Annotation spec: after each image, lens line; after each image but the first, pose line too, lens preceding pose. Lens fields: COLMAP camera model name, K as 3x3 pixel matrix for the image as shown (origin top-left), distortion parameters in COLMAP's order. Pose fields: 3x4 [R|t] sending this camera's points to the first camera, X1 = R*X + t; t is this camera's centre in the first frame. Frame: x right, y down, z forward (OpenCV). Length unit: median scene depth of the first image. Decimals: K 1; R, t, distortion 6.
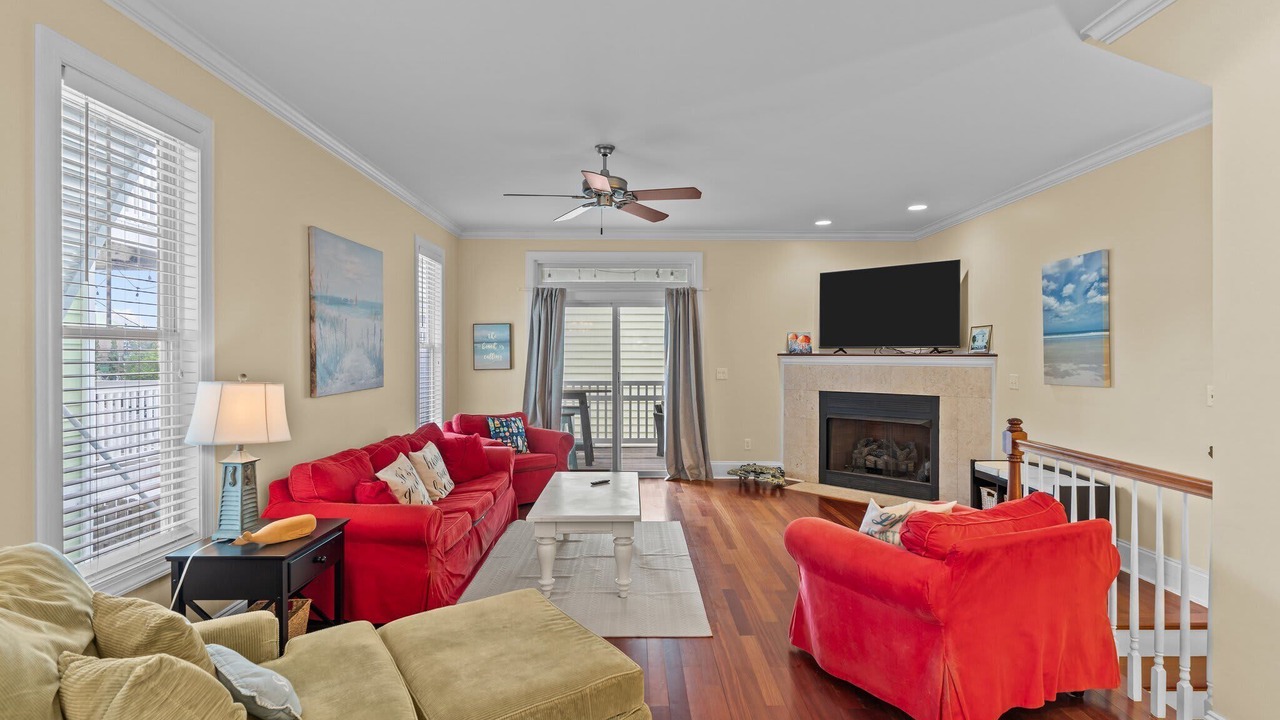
lens RADIAL K [[640.0, 0, 641.9], [0, 640.0, 357.1], [0, 0, 1]] dist [-0.000653, 0.000125]
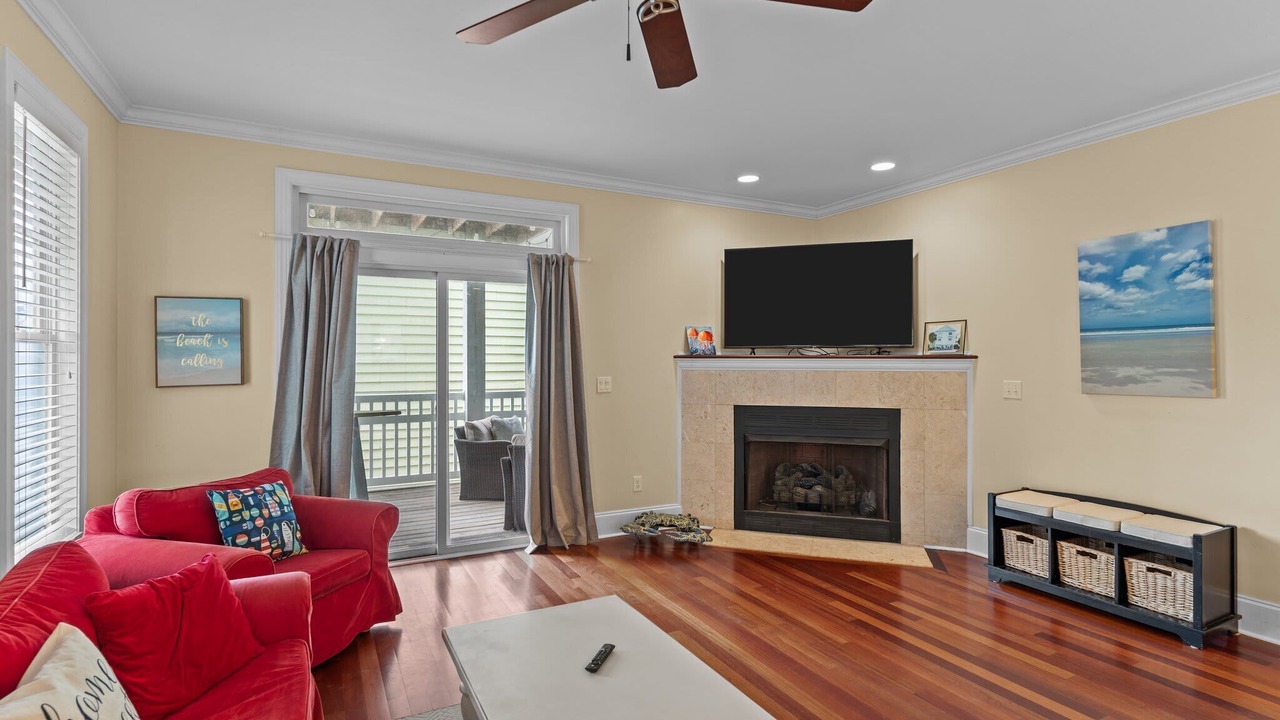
lens RADIAL K [[616.7, 0, 639.5], [0, 616.7, 356.1], [0, 0, 1]] dist [0.000969, 0.000279]
pose [[0.892995, -0.000582, 0.450067, -0.163959], [0.003108, 0.999983, -0.004874, -0.001459], [-0.450056, 0.005751, 0.892982, 0.457426]]
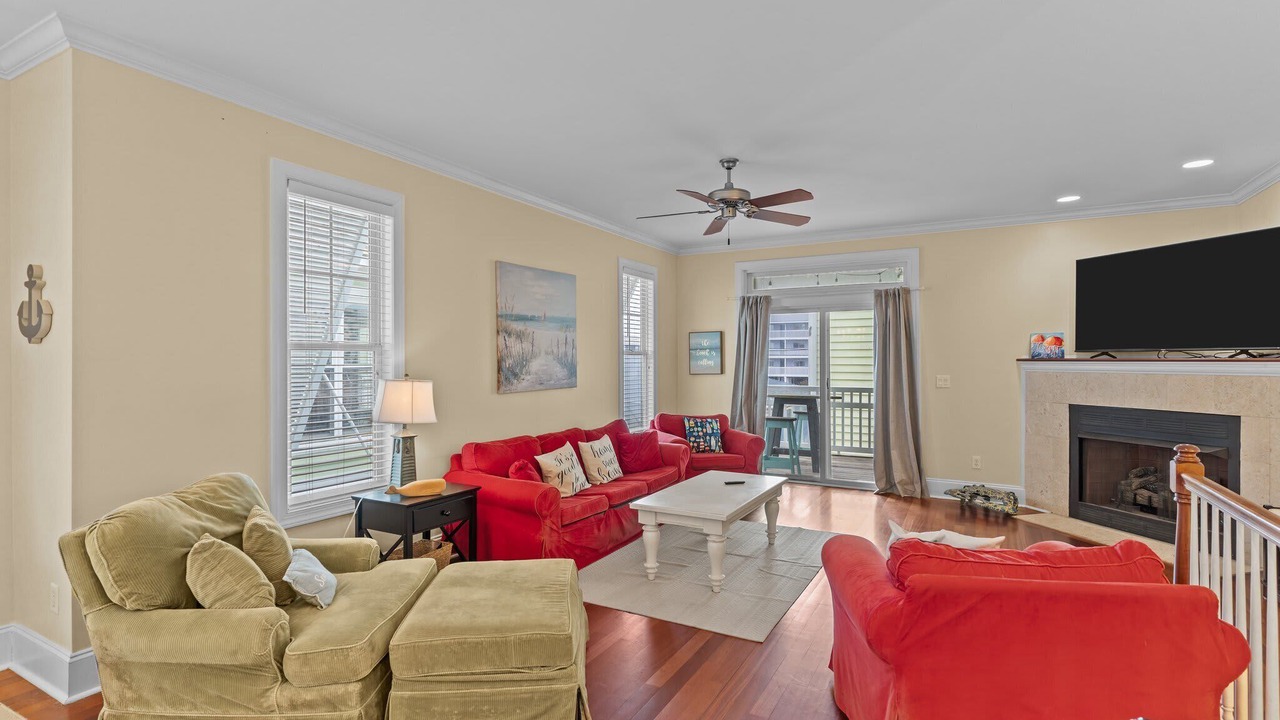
lens RADIAL K [[624.8, 0, 634.4], [0, 624.8, 360.5], [0, 0, 1]] dist [0.002735, 0.000738]
pose [[0.864701, -0.001486, -0.502285, 0.223441], [-0.000824, 0.999990, -0.004377, 0.001119], [0.502287, 0.004198, 0.864691, 0.030139]]
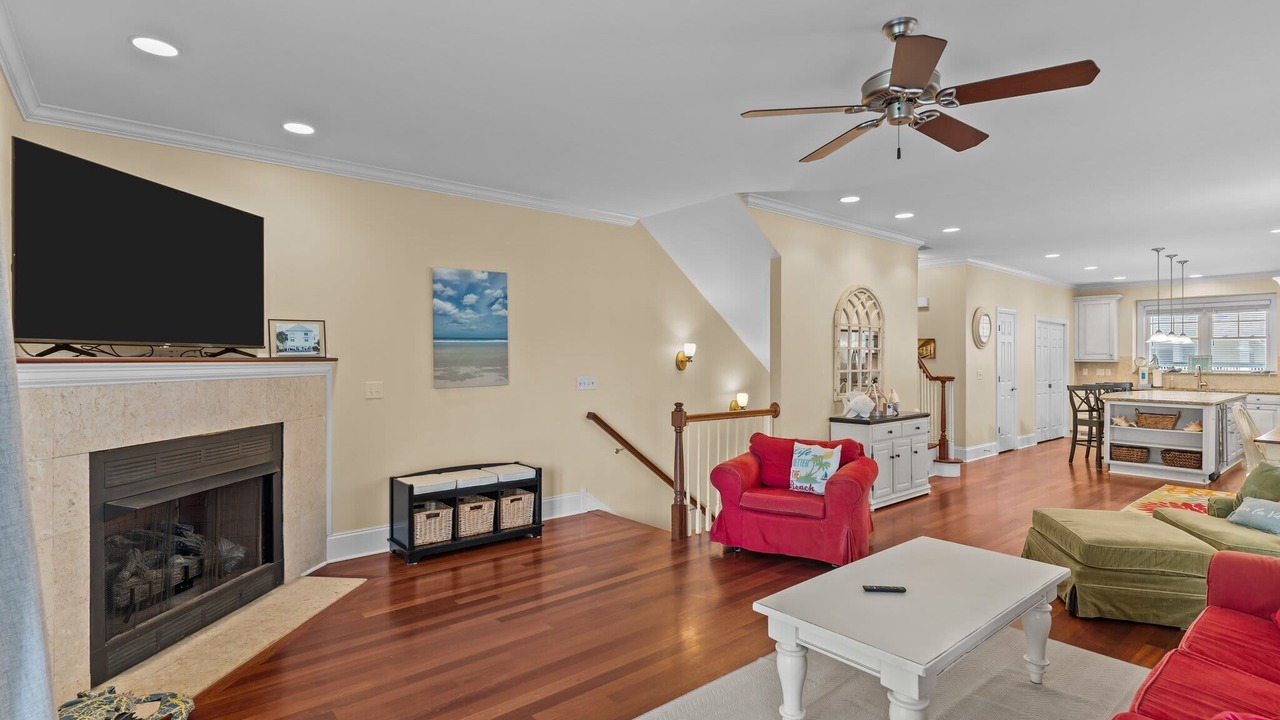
lens RADIAL K [[616.7, 0, 639.5], [0, 616.7, 356.1], [0, 0, 1]] dist [0.000969, 0.000279]
pose [[-0.629622, 0.002765, 0.776897, -0.254541], [0.003810, 0.999993, -0.000471, -0.005009], [-0.776892, 0.002664, -0.629628, 1.099326]]
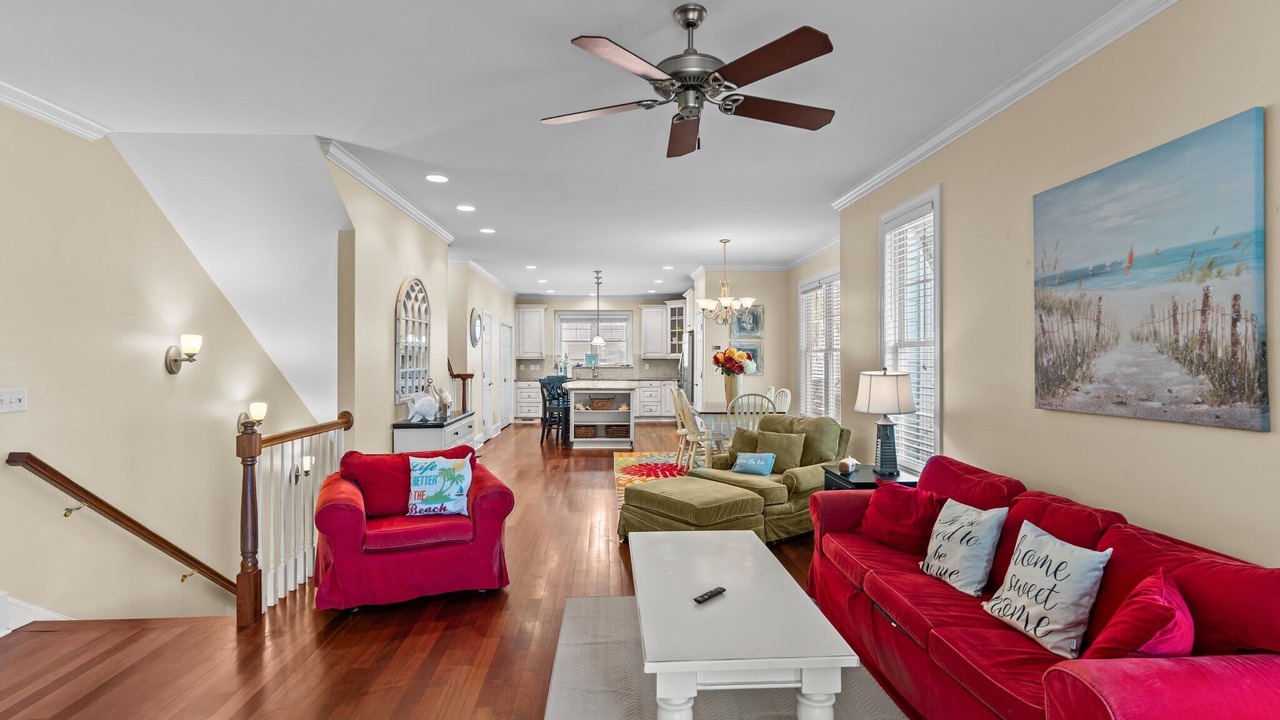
lens RADIAL K [[611.0, 0, 635.8], [0, 611.0, 357.3], [0, 0, 1]] dist [-0.000125, 0.000194]
pose [[-0.999590, 0.002253, -0.028555, 0.007339], [0.002054, 0.999973, 0.007005, -0.004027], [0.028570, 0.006943, -0.999568, 1.101728]]
